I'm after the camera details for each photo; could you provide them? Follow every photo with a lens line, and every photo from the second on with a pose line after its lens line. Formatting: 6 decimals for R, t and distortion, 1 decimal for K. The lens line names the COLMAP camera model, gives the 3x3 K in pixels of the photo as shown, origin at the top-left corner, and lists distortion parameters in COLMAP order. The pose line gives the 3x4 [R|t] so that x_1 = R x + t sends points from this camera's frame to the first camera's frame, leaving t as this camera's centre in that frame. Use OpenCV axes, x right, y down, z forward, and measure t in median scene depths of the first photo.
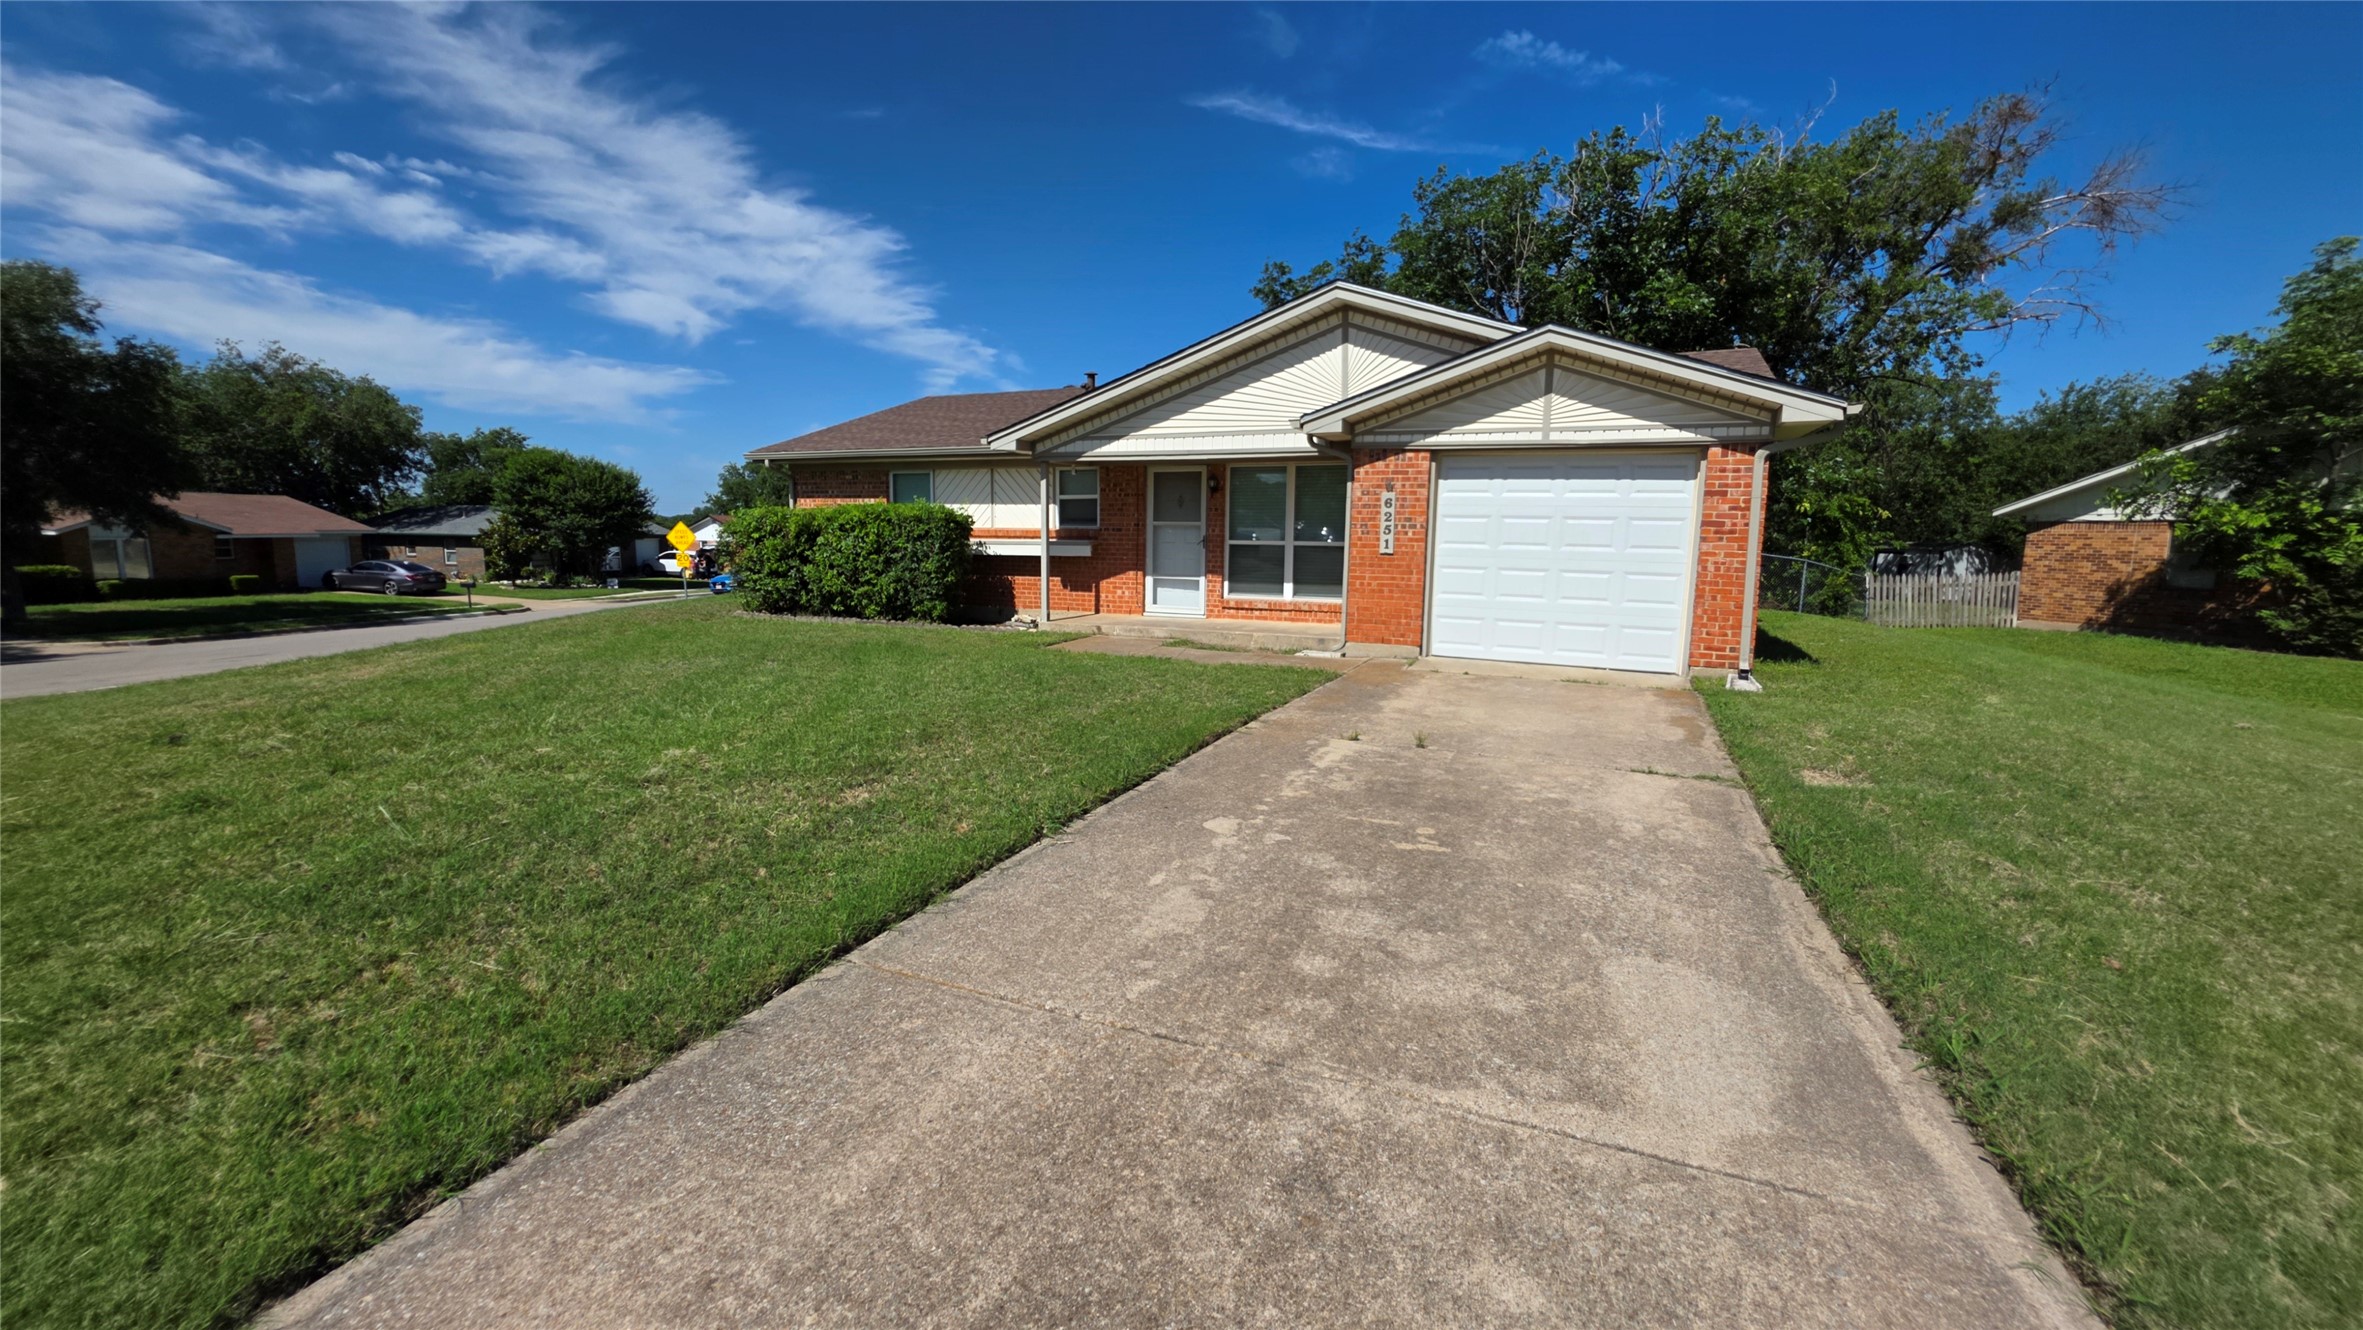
lens RADIAL K [[948.6, 0, 1185.8], [0, 948.6, 662.8], [0, 0, 1]] dist [0.004251, 0.000615]
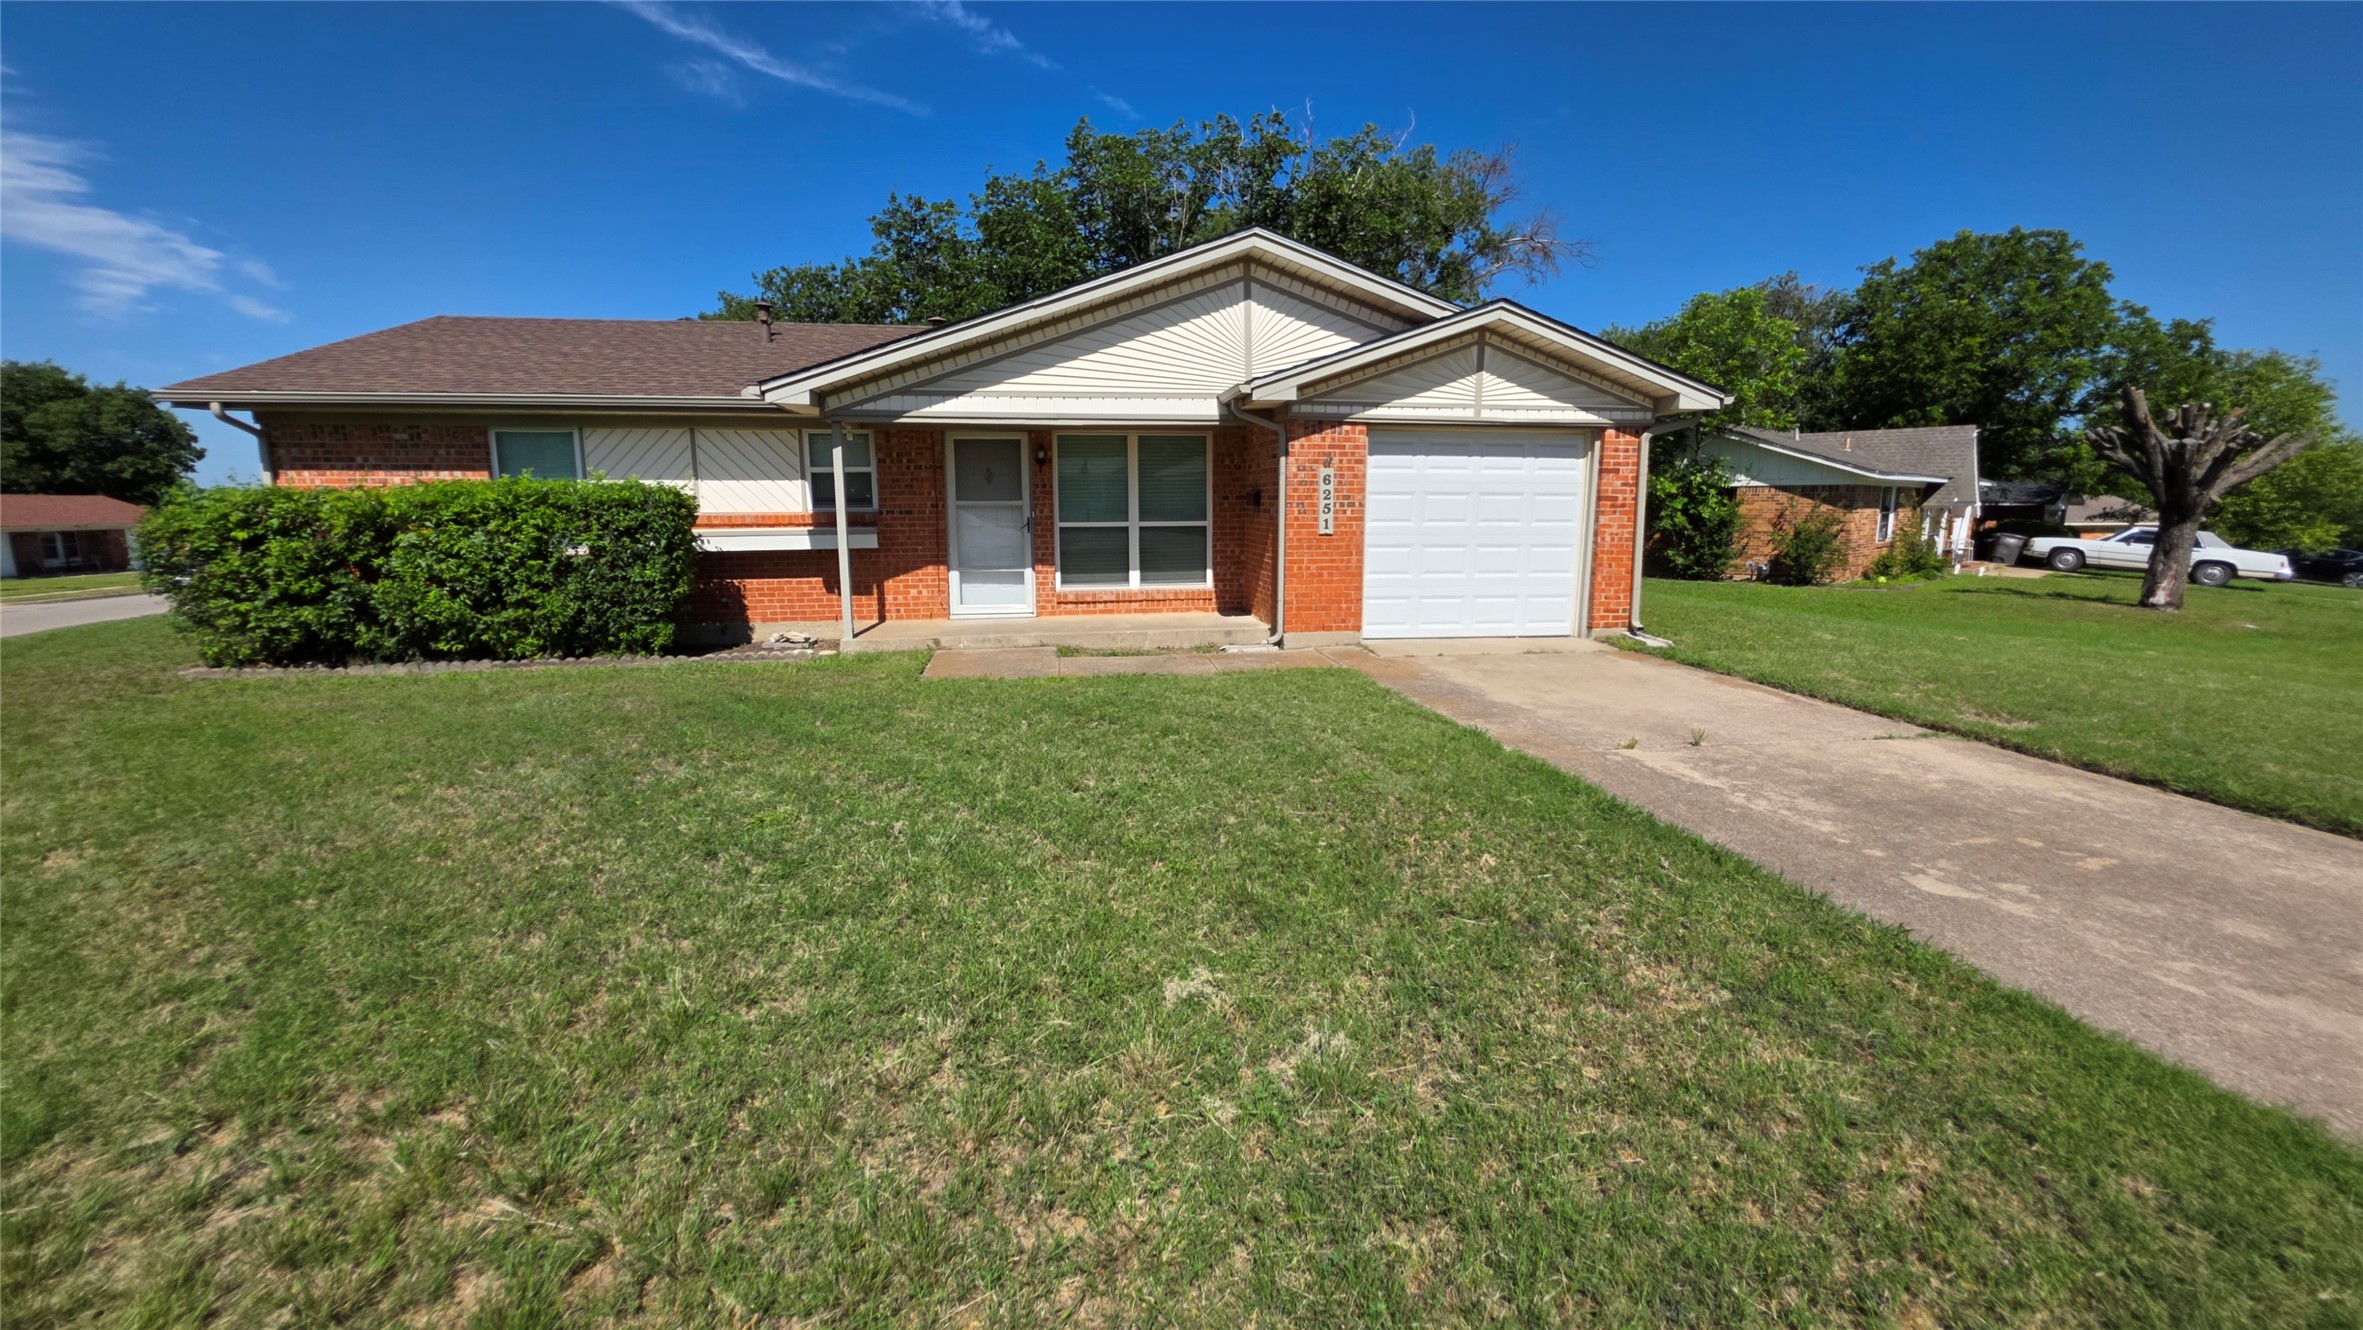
lens RADIAL K [[948.6, 0, 1185.2], [0, 948.6, 661.6], [0, 0, 1]] dist [0.004251, 0.000615]
pose [[0.836862, -0.106315, 0.536991, -0.331777], [0.089206, 0.994332, 0.057840, -0.046027], [-0.540097, -0.000501, 0.841603, 0.234859]]
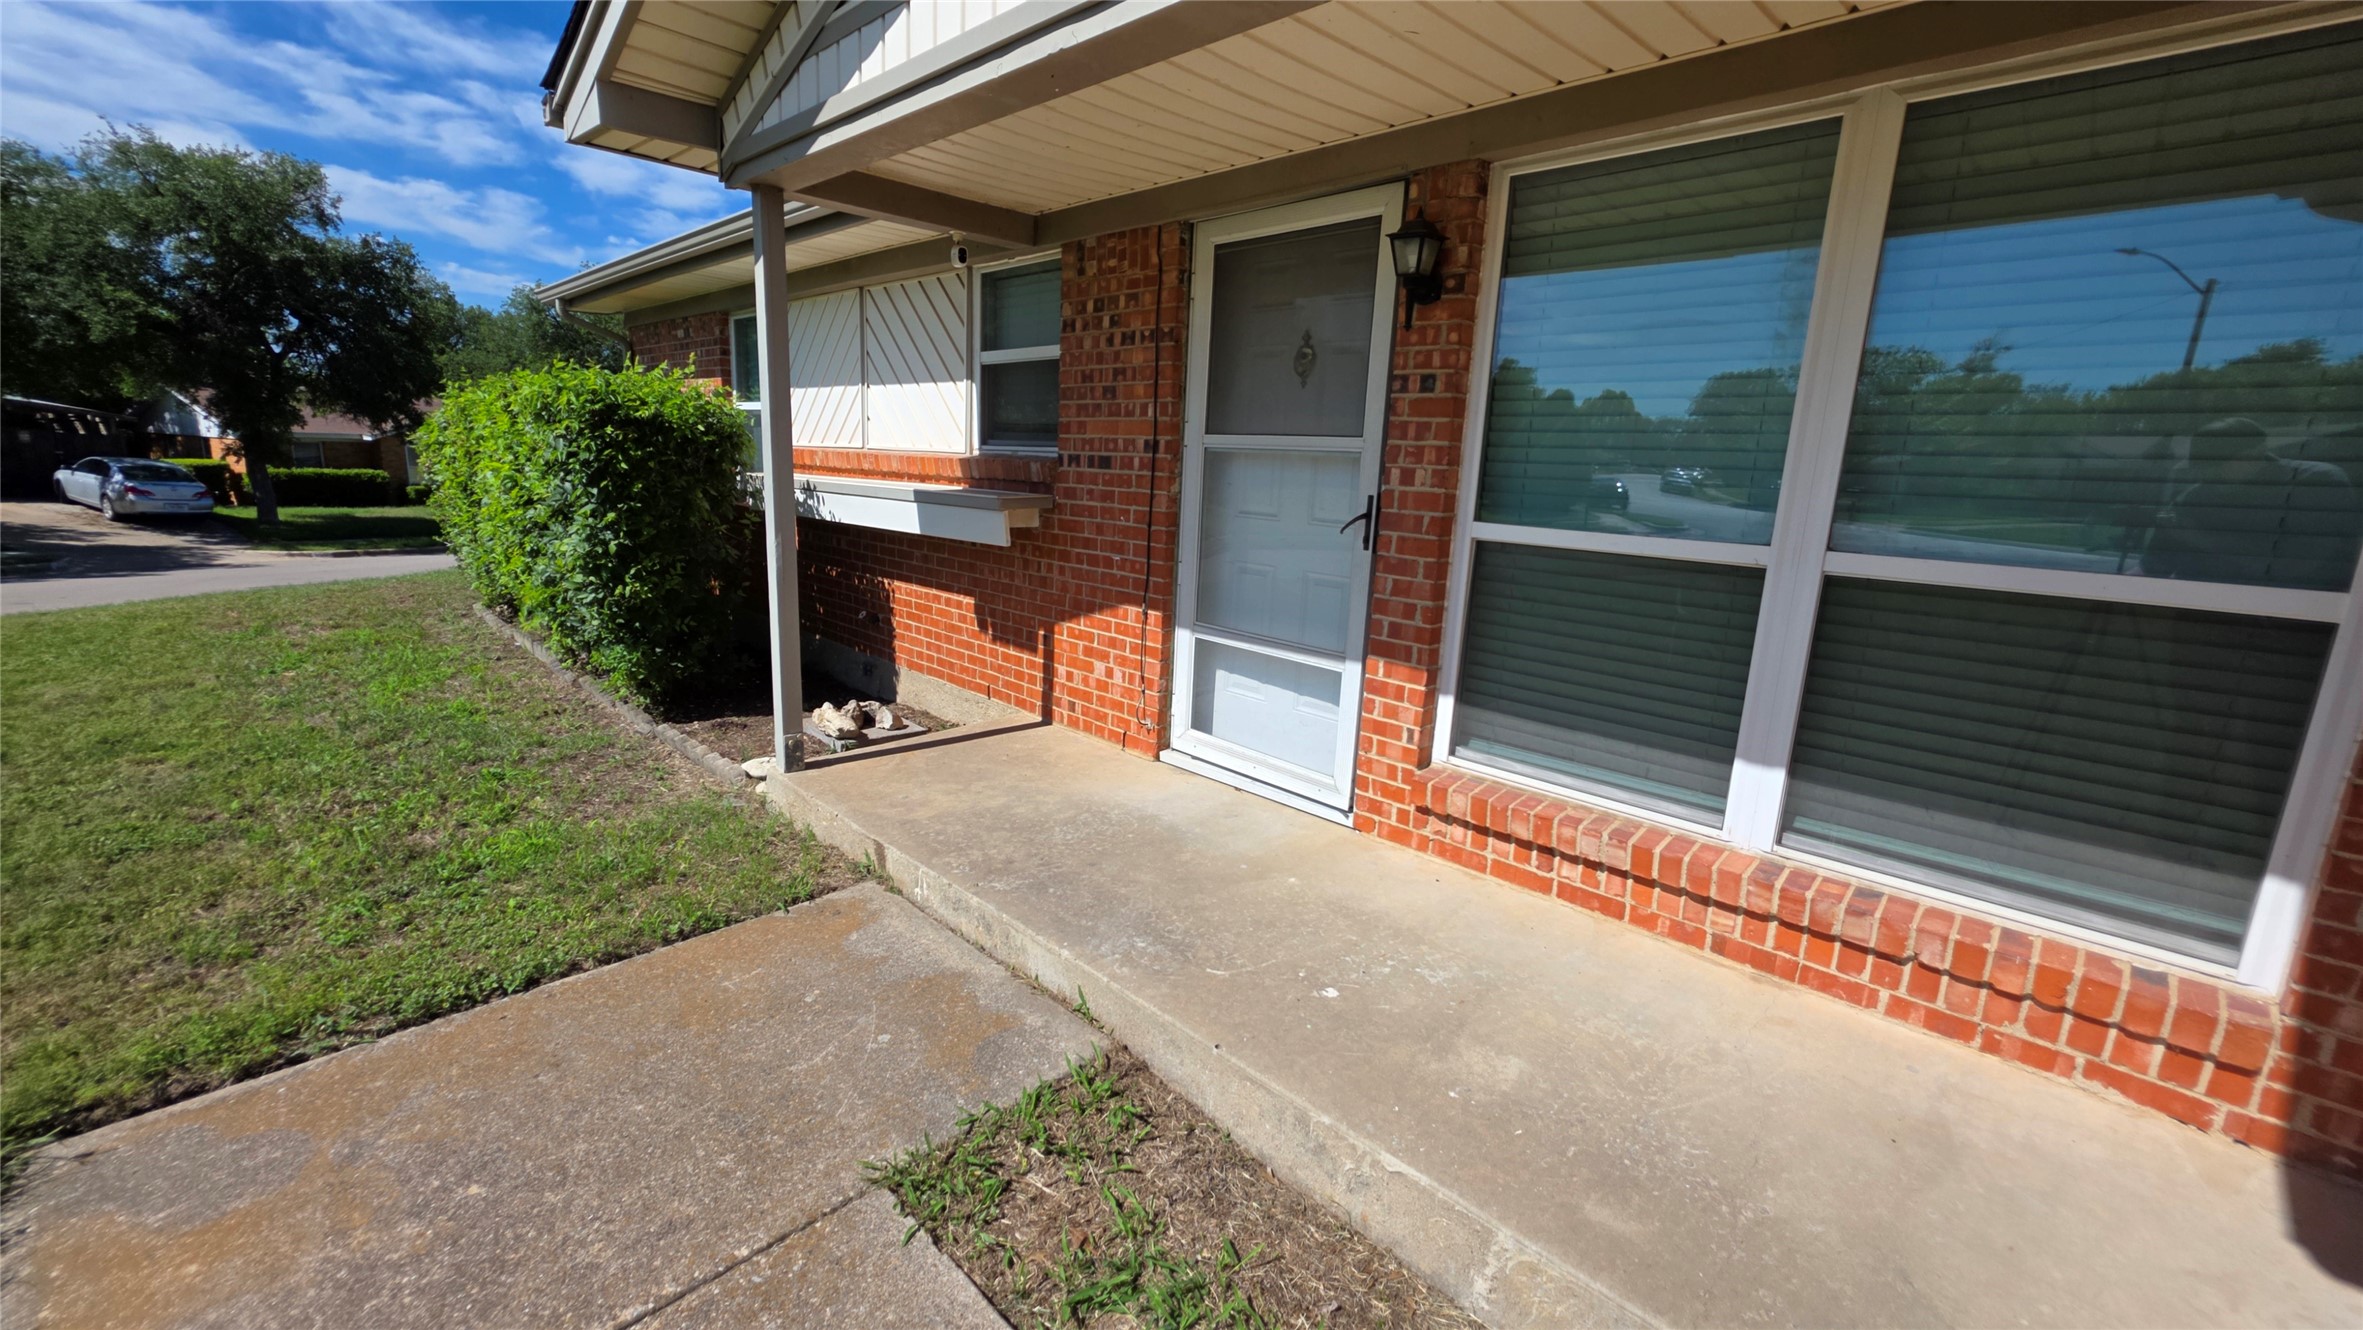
lens RADIAL K [[948.6, 0, 1186.3], [0, 948.6, 645.9], [0, 0, 1]] dist [0.004251, 0.000615]
pose [[0.936129, 0.097225, -0.337948, 0.061845], [-0.081699, 0.994855, 0.059905, -0.109589], [0.342034, -0.028469, 0.939256, 0.776879]]
